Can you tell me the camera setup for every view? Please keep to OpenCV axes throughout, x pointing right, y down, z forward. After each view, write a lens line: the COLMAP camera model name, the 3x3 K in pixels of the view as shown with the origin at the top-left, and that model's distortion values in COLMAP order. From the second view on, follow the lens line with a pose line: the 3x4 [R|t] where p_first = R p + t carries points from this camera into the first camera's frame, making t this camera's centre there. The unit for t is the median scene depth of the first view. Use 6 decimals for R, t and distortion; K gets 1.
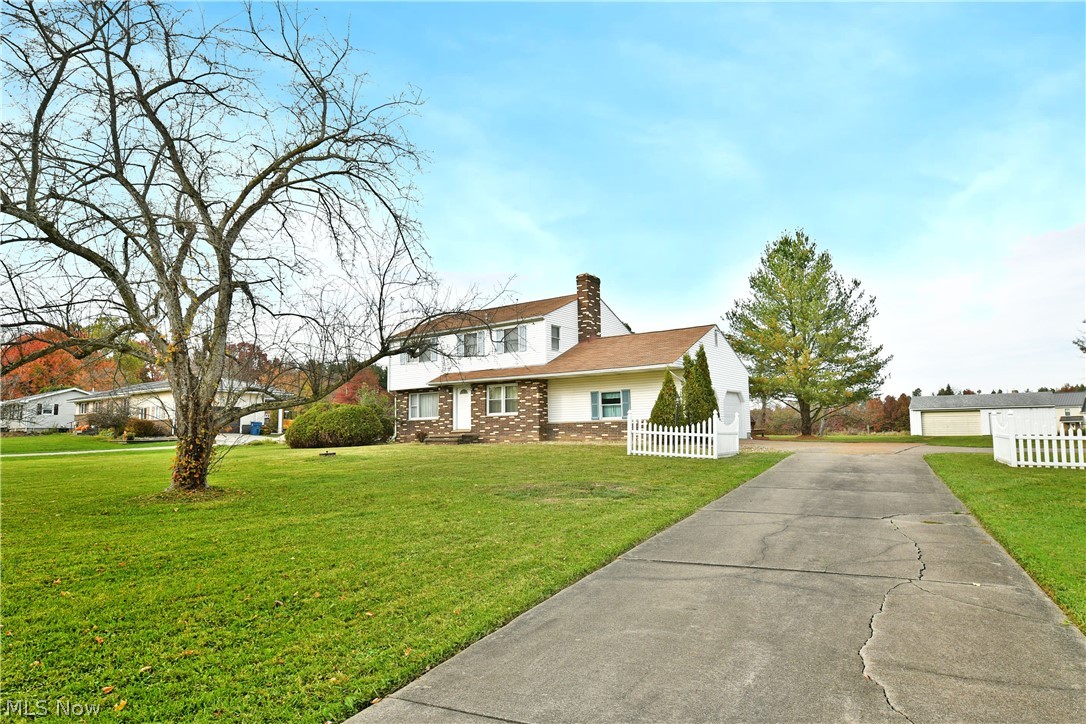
lens RADIAL K [[734.9, 0, 543.0], [0, 734.9, 362.0], [0, 0, 1]] dist [-0.002261, -0.000399]
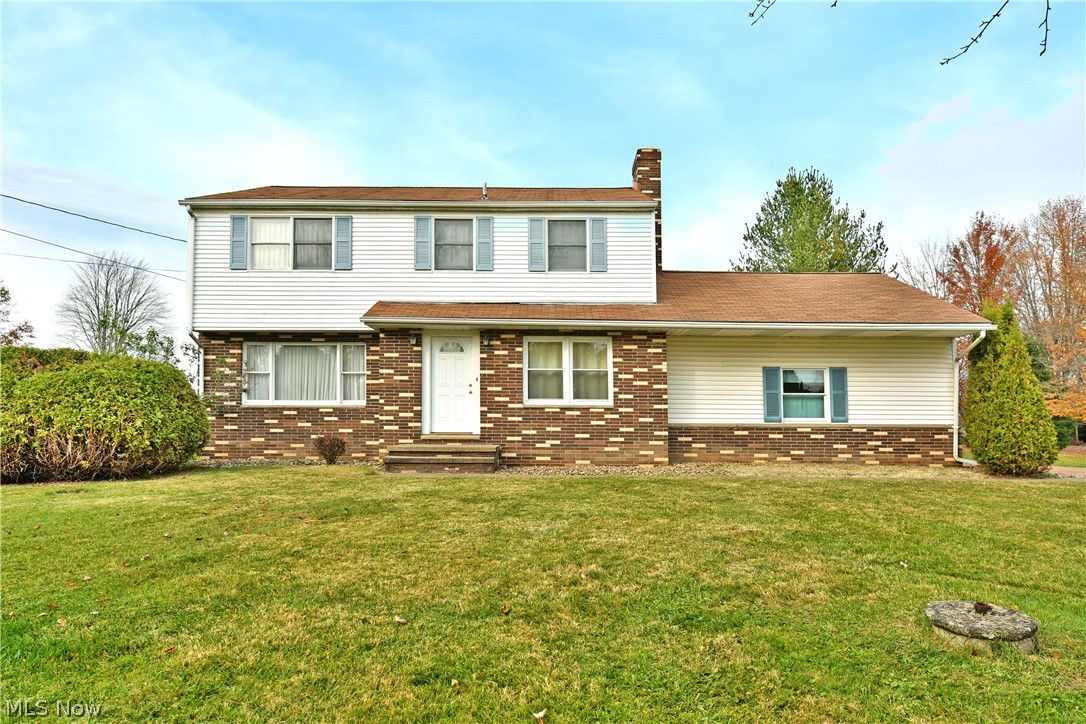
lens RADIAL K [[734.9, 0, 543.0], [0, 734.9, 362.0], [0, 0, 1]] dist [-0.002261, -0.000399]
pose [[0.793556, 0.074088, 0.603969, -0.336472], [-0.081080, 0.996584, -0.015718, 0.053599], [-0.603071, -0.036497, 0.796852, 0.639213]]
